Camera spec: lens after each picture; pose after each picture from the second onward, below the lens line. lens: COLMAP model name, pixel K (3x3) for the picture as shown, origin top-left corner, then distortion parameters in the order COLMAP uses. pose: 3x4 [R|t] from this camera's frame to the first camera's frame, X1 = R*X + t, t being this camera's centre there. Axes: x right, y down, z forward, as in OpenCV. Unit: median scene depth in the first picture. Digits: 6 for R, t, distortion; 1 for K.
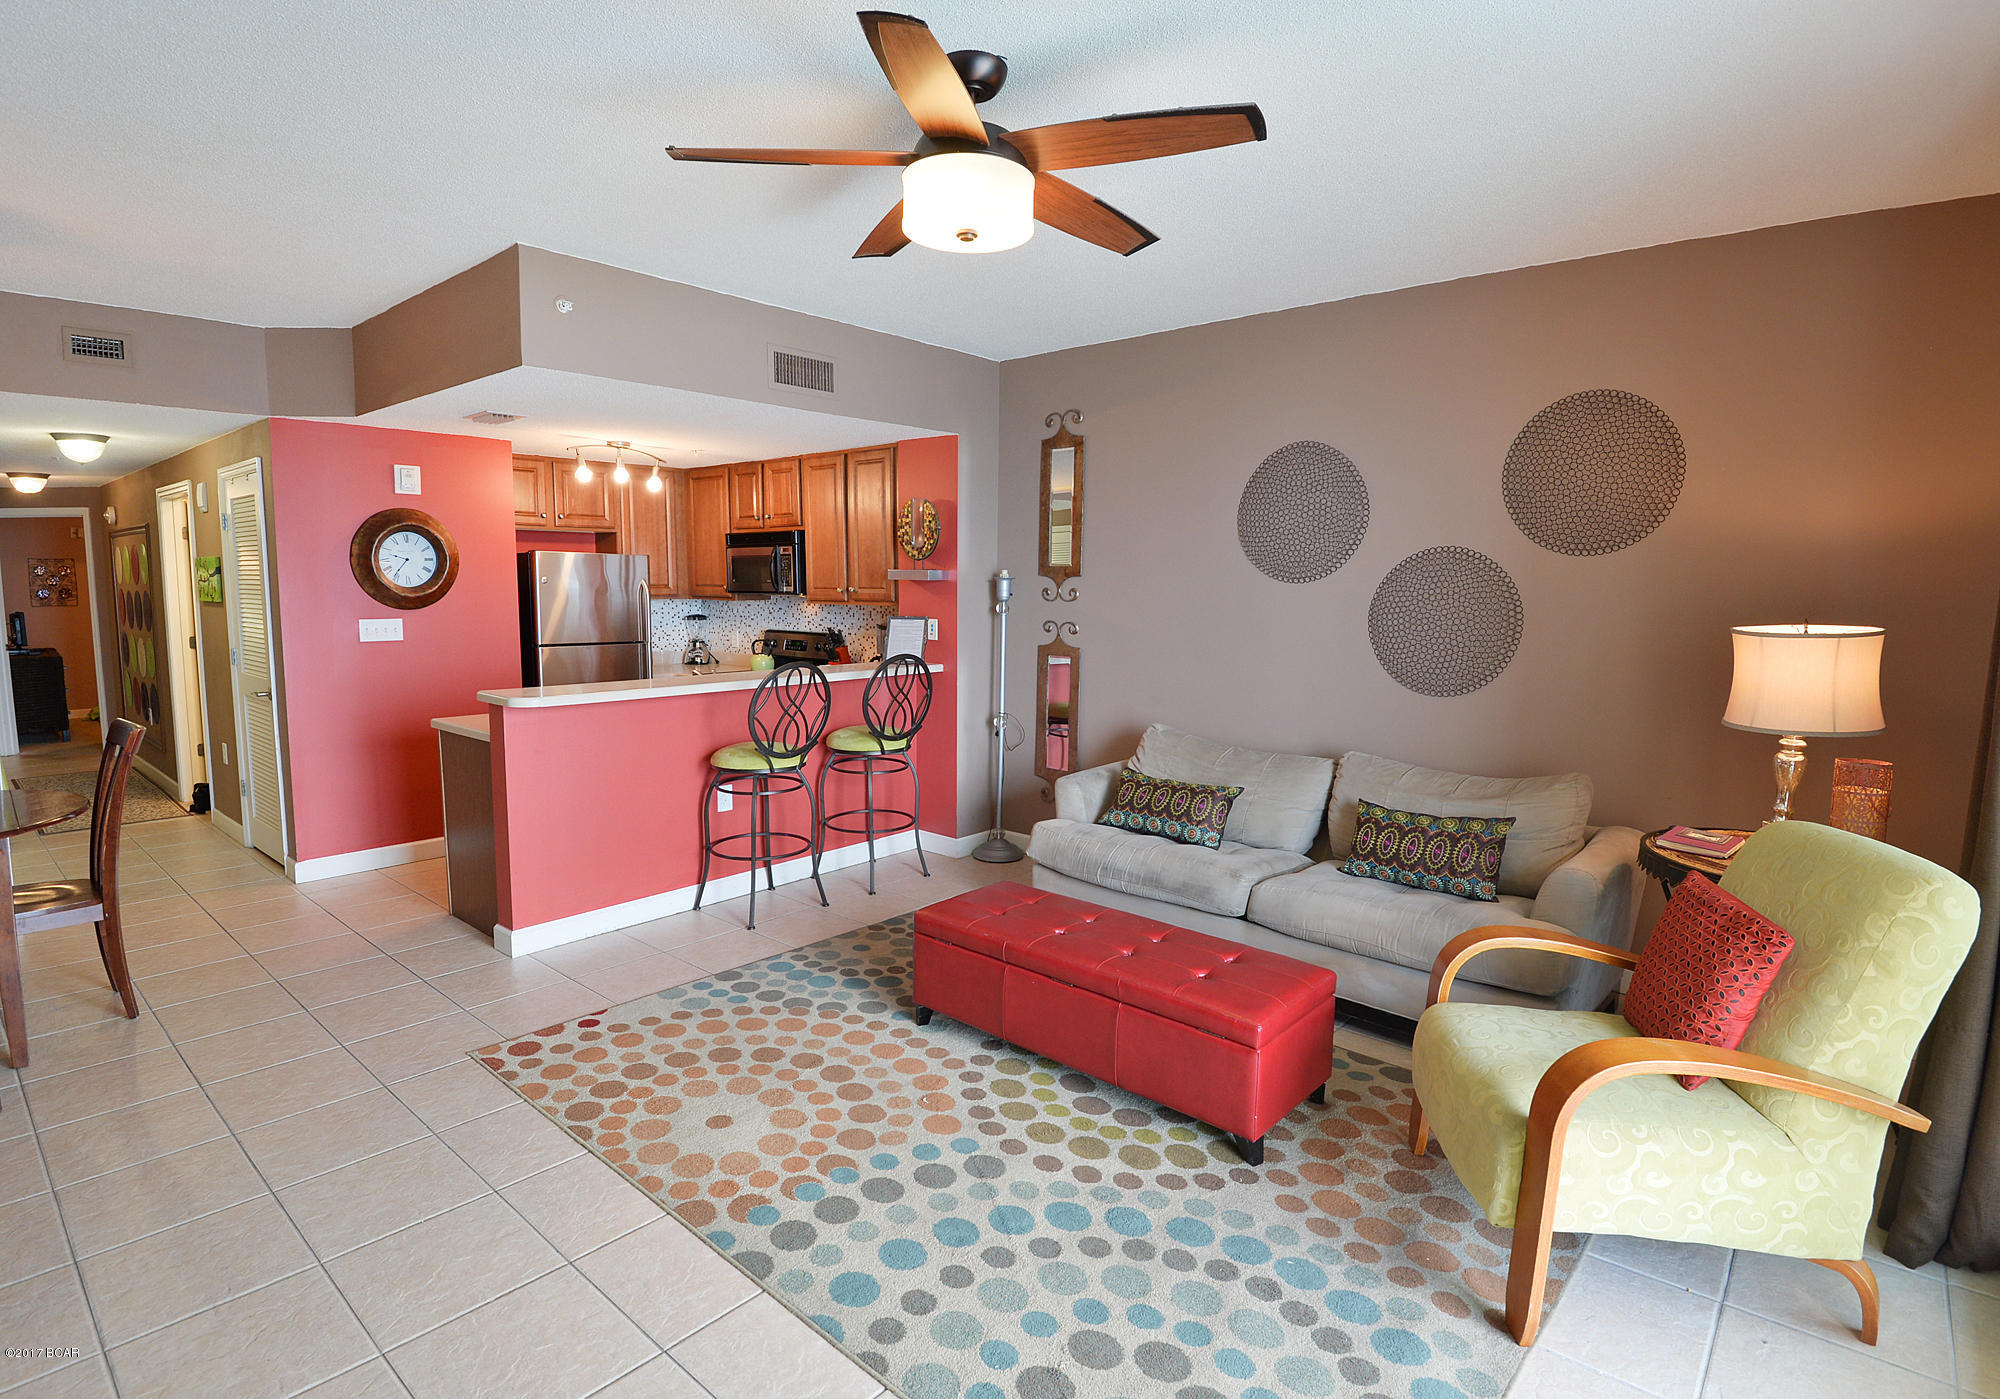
lens RADIAL K [[1026.8, 0, 1000.0], [0, 1026.8, 699.5], [0, 0, 1]] dist [0.000011, -0.000451]
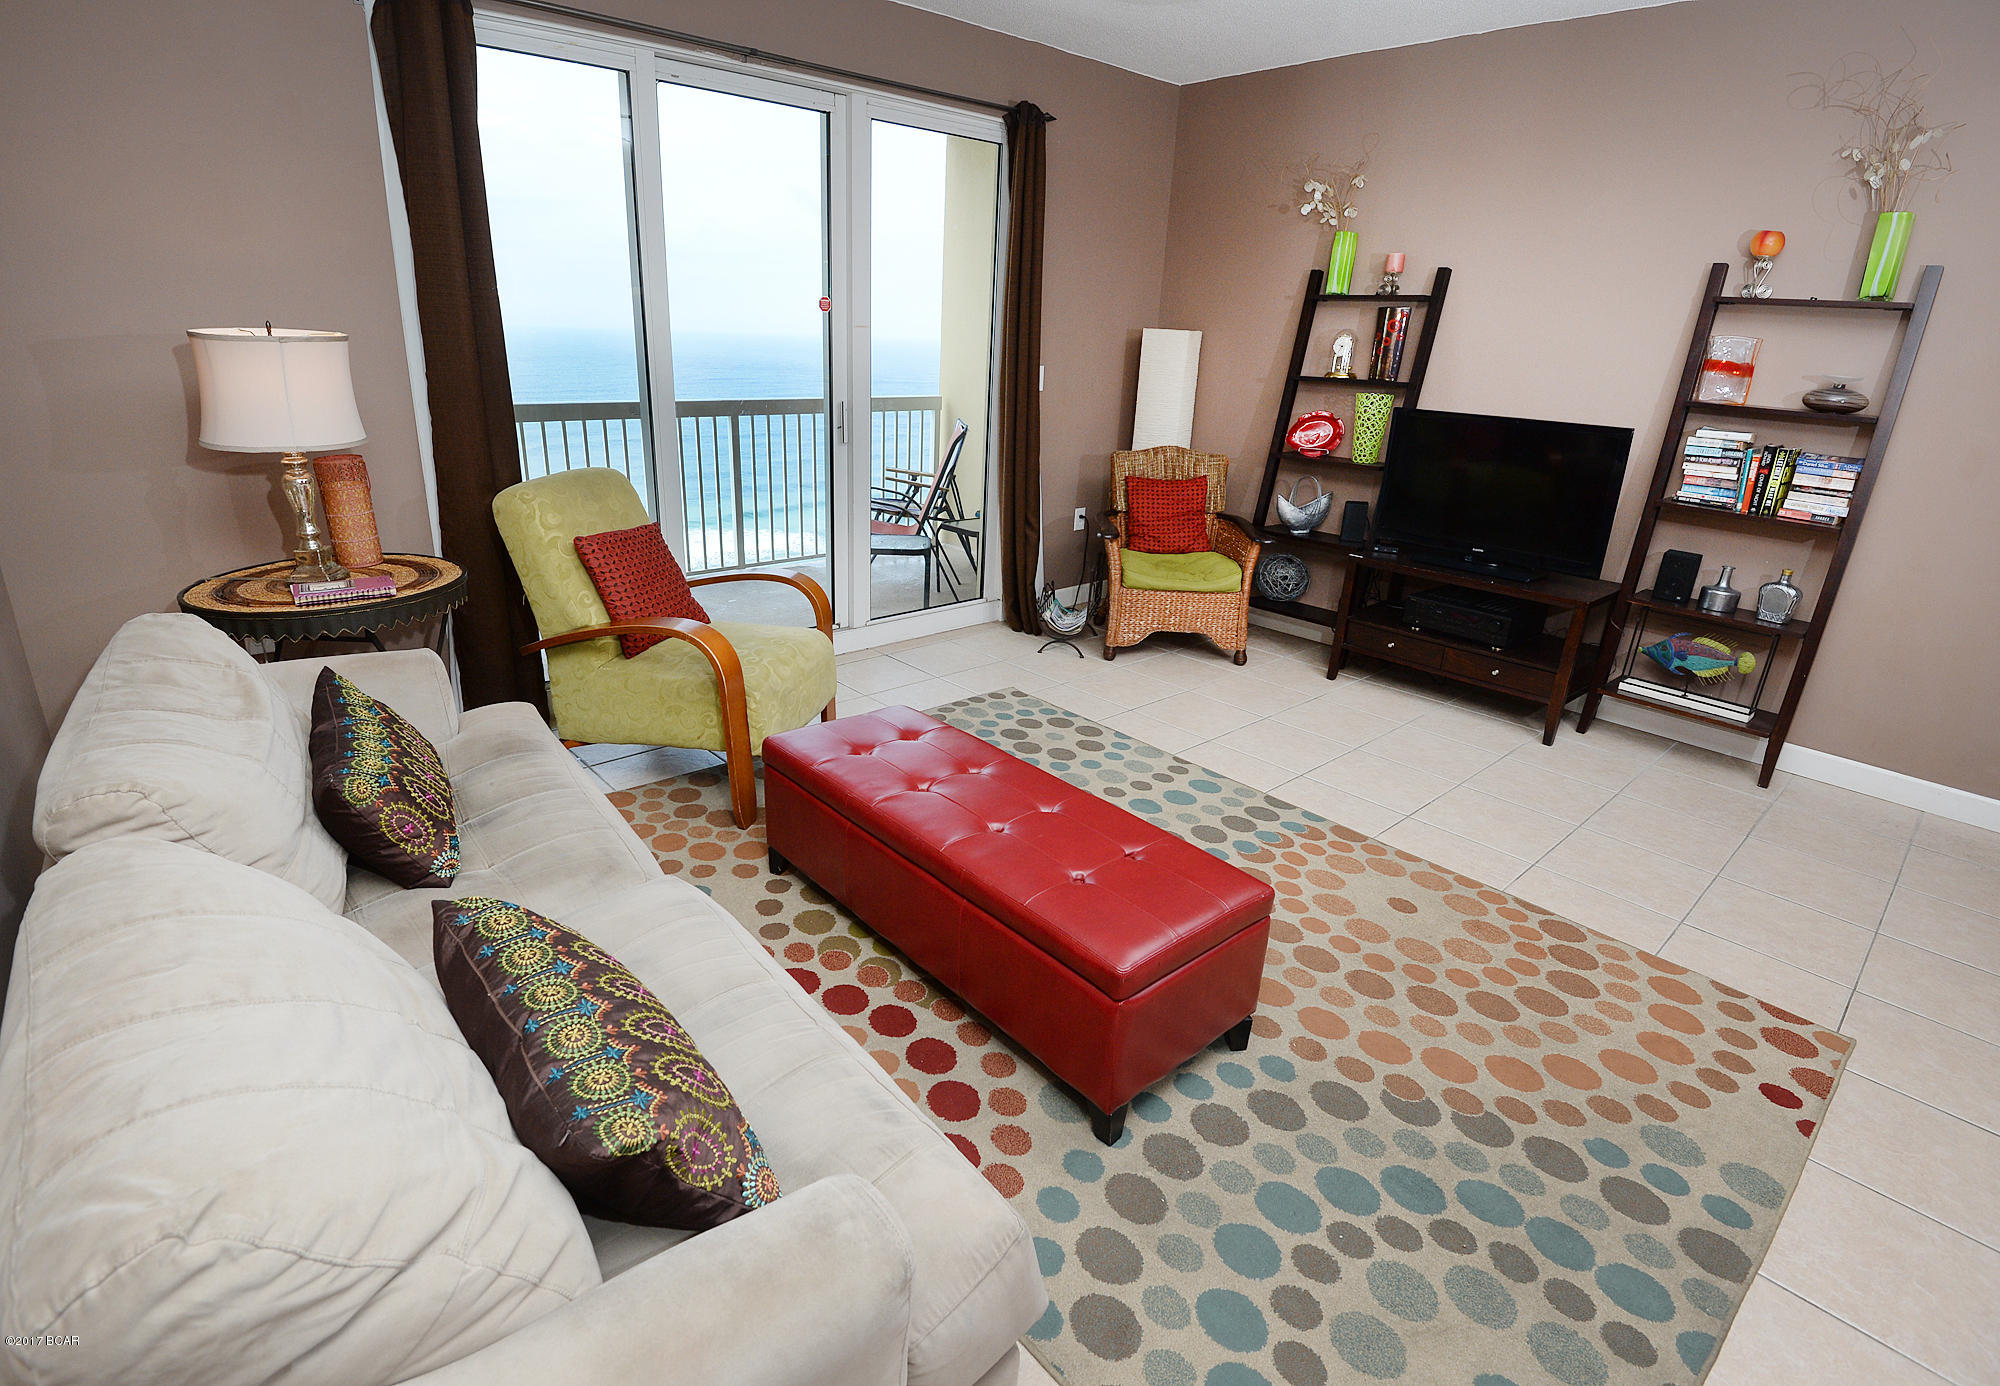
lens RADIAL K [[984.9, 0, 961.8], [0, 984.9, 668.2], [0, 0, 1]] dist [-0.002373, -0.026857]
pose [[-0.989062, -0.085651, 0.120088, 0.047320], [-0.025310, 0.900610, 0.433890, -0.179972], [-0.145315, 0.426105, -0.892927, 1.708671]]
